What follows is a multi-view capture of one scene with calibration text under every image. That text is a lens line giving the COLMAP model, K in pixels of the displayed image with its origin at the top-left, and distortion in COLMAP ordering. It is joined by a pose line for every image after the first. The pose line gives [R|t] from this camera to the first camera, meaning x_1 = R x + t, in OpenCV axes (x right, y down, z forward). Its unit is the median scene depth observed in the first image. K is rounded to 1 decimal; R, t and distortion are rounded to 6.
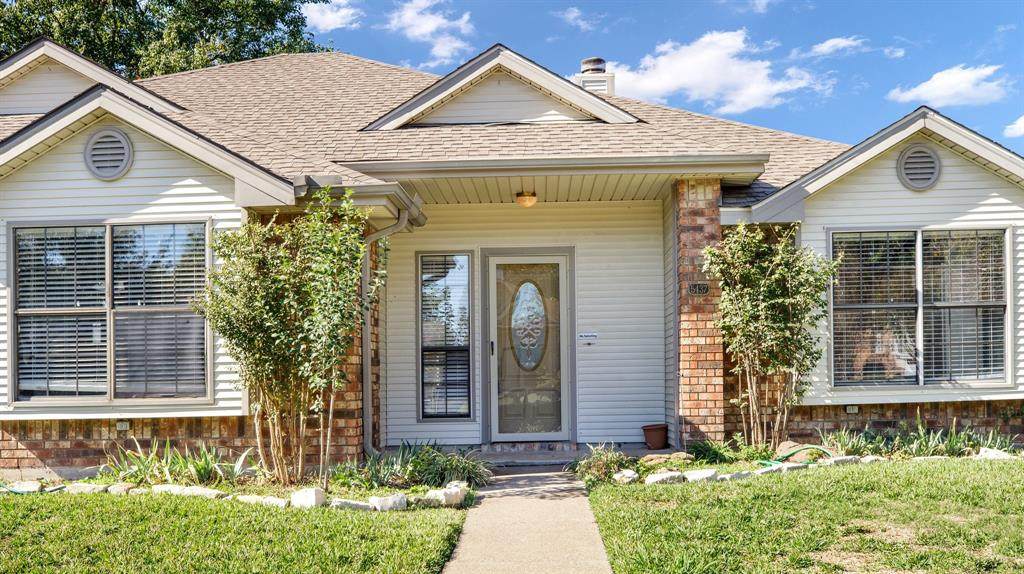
lens RADIAL K [[1155.5, 0, 513.7], [0, 1155.5, 286.7], [0, 0, 1]] dist [-0.074973, 0.000000]
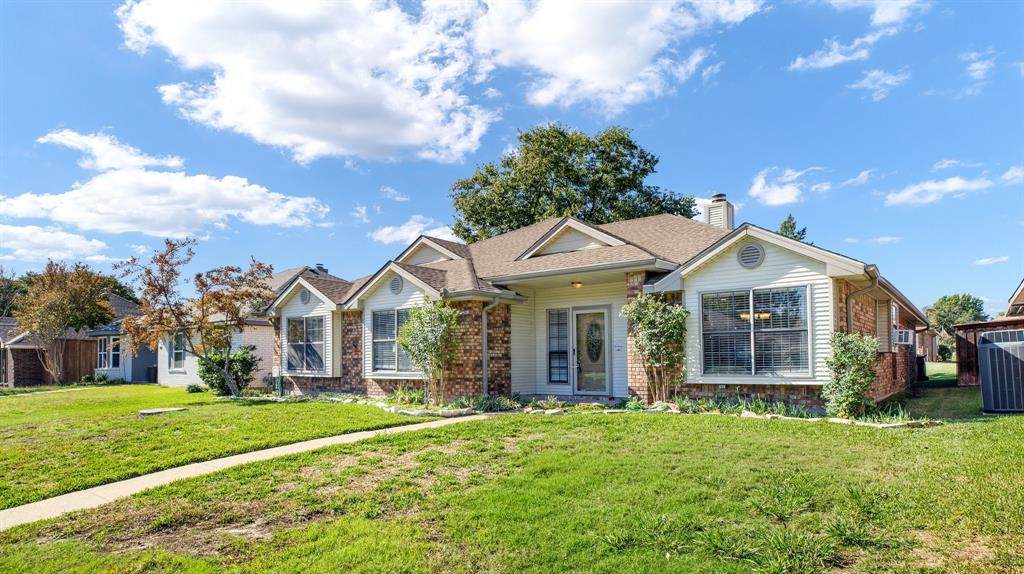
lens RADIAL K [[609.0, 0, 514.3], [0, 609.0, 289.0], [0, 0, 1]] dist [-0.029103, 0.000469]
pose [[0.792033, -0.055475, -0.607952, 0.725375], [0.039218, 0.998429, -0.040013, -0.030158], [0.609217, 0.007849, 0.792965, -0.001046]]
